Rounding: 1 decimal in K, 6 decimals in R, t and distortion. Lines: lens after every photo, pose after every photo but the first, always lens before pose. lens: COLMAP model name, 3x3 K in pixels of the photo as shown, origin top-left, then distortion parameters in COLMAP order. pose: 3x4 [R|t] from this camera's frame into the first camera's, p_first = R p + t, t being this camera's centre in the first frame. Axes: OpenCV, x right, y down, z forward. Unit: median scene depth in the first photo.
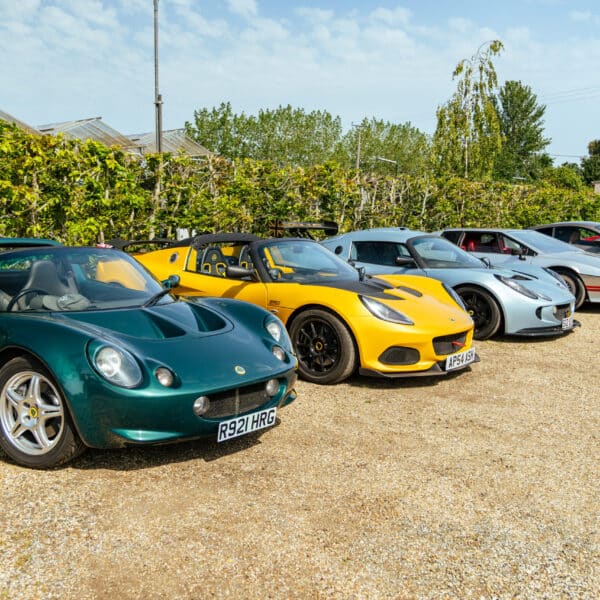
lens RADIAL K [[688.6, 0, 302.7], [0, 688.6, 296.0], [0, 0, 1]] dist [0.006130, 0.000000]
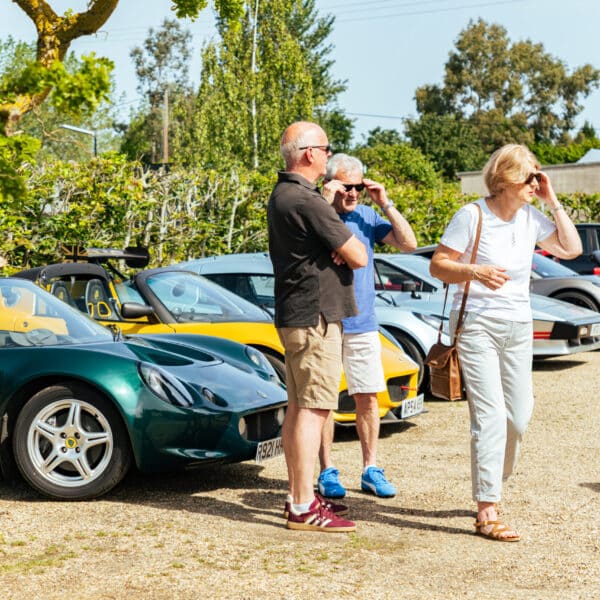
lens RADIAL K [[1502.0, 0, 294.7], [0, 1502.0, 298.8], [0, 0, 1]] dist [-0.045342, 0.000000]
pose [[0.952747, -0.024455, 0.302778, -0.093123], [0.046862, 0.996655, -0.066958, 0.015831], [-0.300128, 0.077983, 0.950706, -0.142518]]
